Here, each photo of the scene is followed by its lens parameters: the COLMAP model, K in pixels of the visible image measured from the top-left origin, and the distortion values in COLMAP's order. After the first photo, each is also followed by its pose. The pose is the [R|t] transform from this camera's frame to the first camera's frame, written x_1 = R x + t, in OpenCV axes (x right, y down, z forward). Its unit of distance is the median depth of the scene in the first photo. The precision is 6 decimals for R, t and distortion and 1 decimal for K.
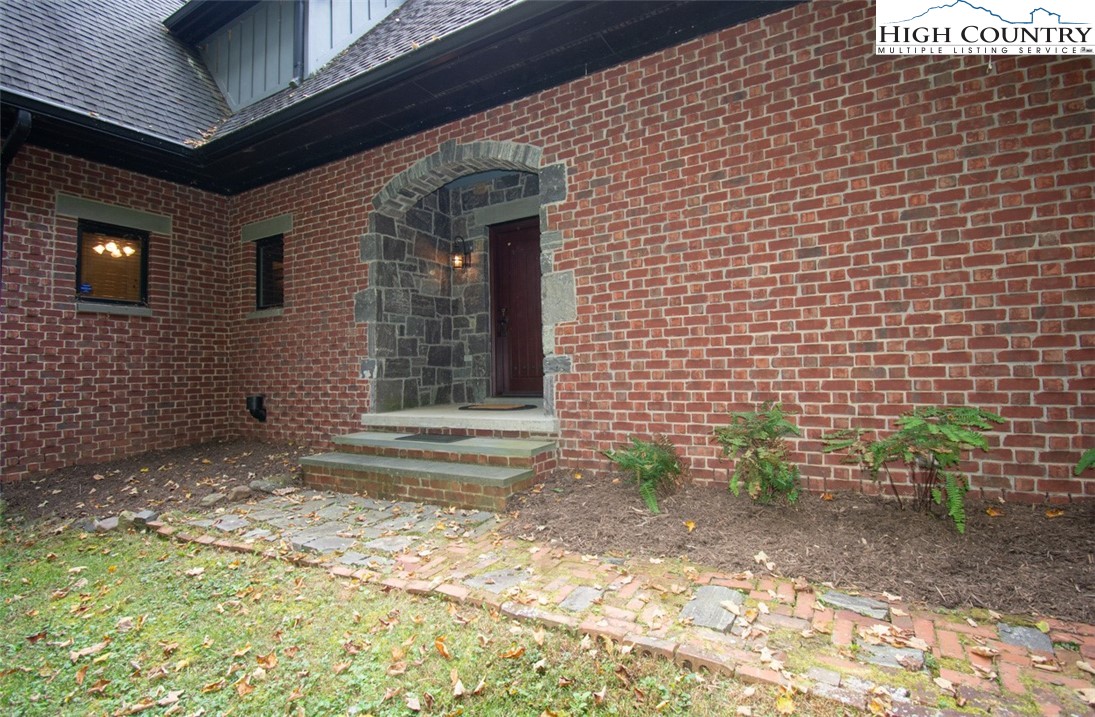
lens RADIAL K [[540.3, 0, 547.7], [0, 540.3, 354.7], [0, 0, 1]] dist [-0.011794, -0.005679]
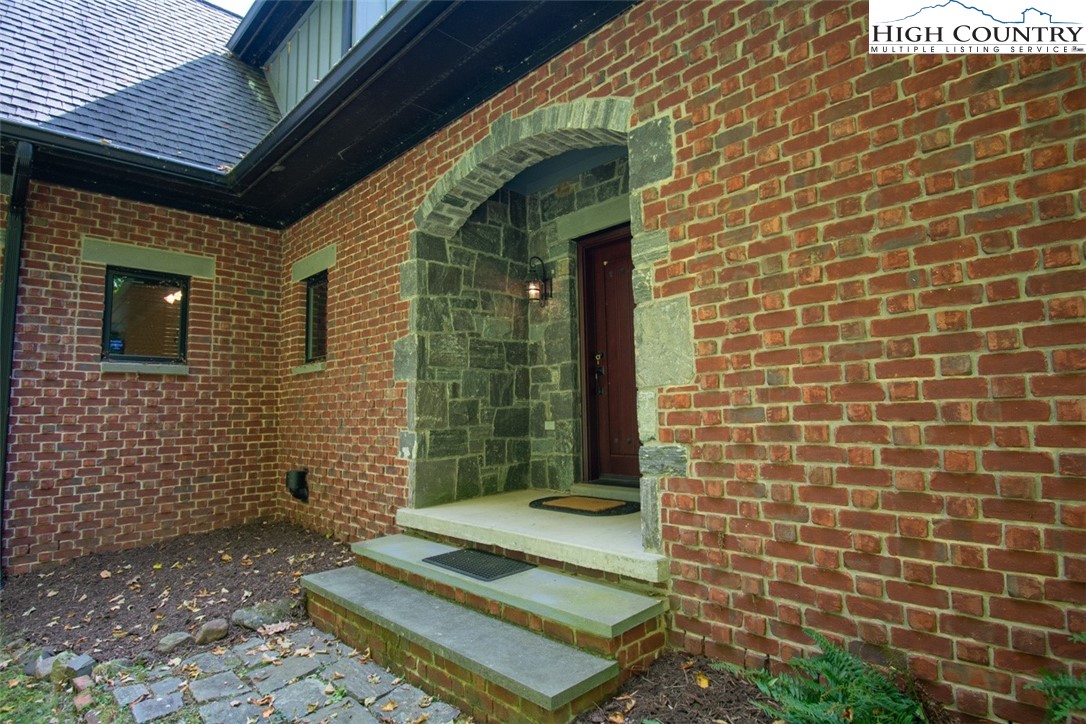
lens RADIAL K [[575.4, 0, 542.5], [0, 575.4, 366.1], [0, 0, 1]] dist [-0.005788, -0.005077]
pose [[0.969006, -0.022101, -0.246048, 0.038205], [0.011726, 0.998982, -0.043551, -0.047354], [0.246760, 0.039316, 0.968279, 0.313004]]
